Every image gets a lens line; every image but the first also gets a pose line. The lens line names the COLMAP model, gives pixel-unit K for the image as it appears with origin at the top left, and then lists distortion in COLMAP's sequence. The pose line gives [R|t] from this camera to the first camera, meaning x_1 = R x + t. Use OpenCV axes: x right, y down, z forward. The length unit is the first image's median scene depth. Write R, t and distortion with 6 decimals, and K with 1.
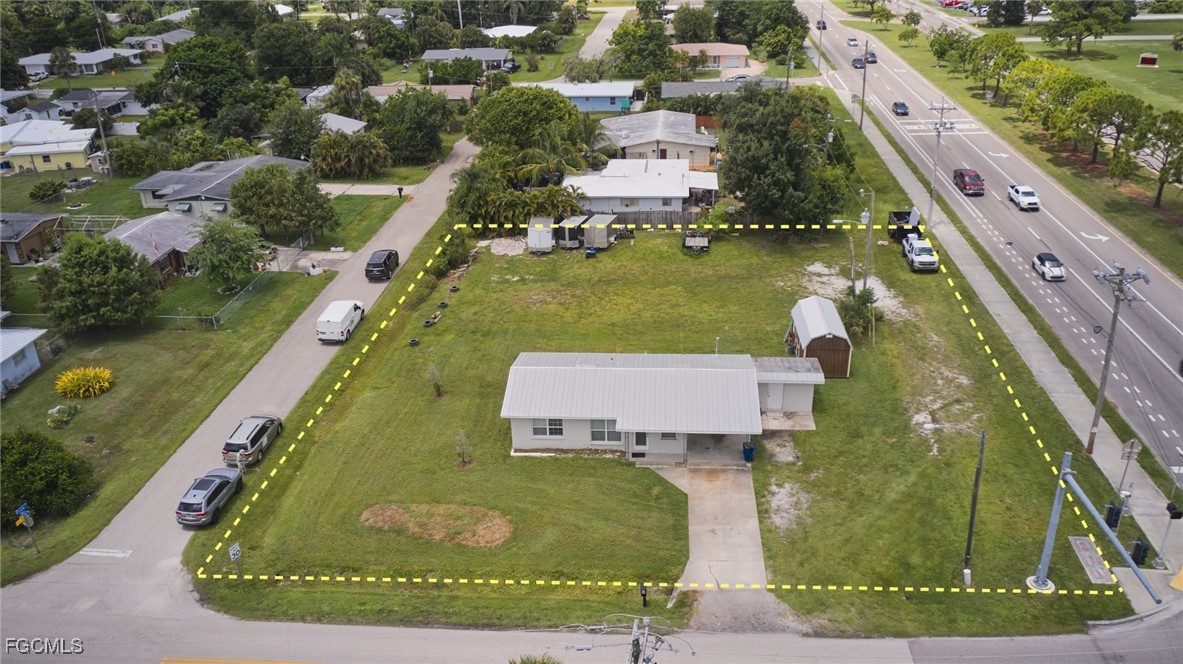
lens RADIAL K [[959.6, 0, 591.5], [0, 959.6, 332.0], [0, 0, 1]] dist [0.002427, 0.001291]
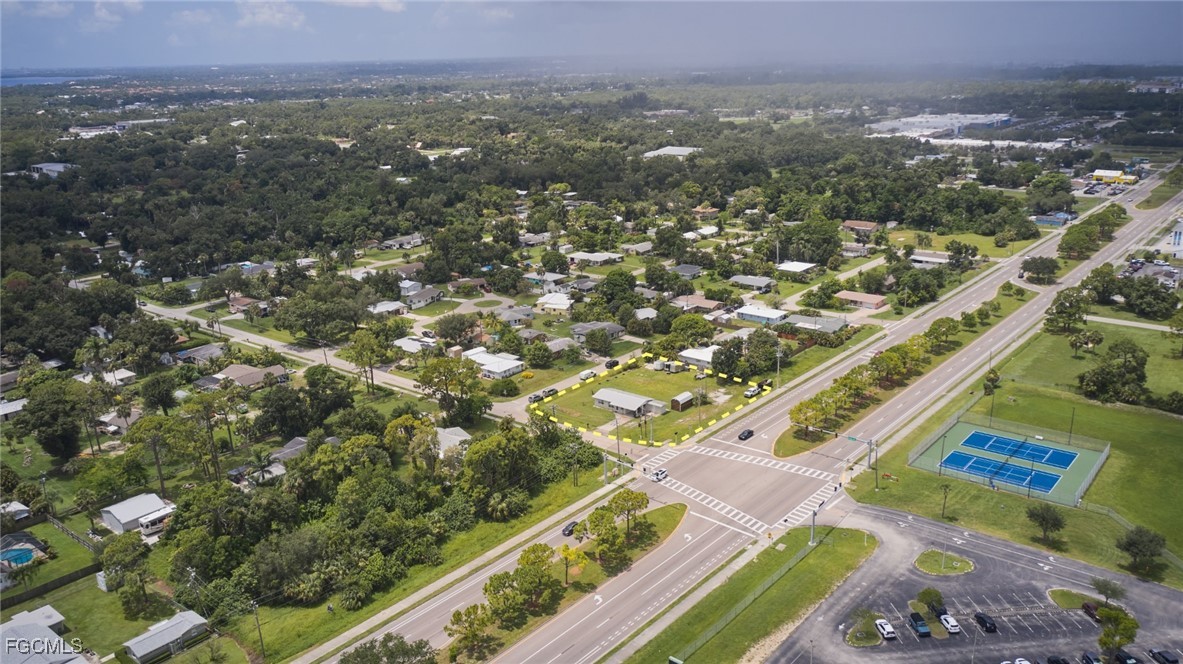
lens RADIAL K [[959.6, 0, 591.5], [0, 959.6, 332.0], [0, 0, 1]] dist [0.002427, 0.001291]
pose [[0.829851, 0.170662, -0.531245, 1.778582], [-0.233708, 0.970851, -0.053187, 0.022757], [0.506683, 0.168294, 0.845547, -2.291496]]
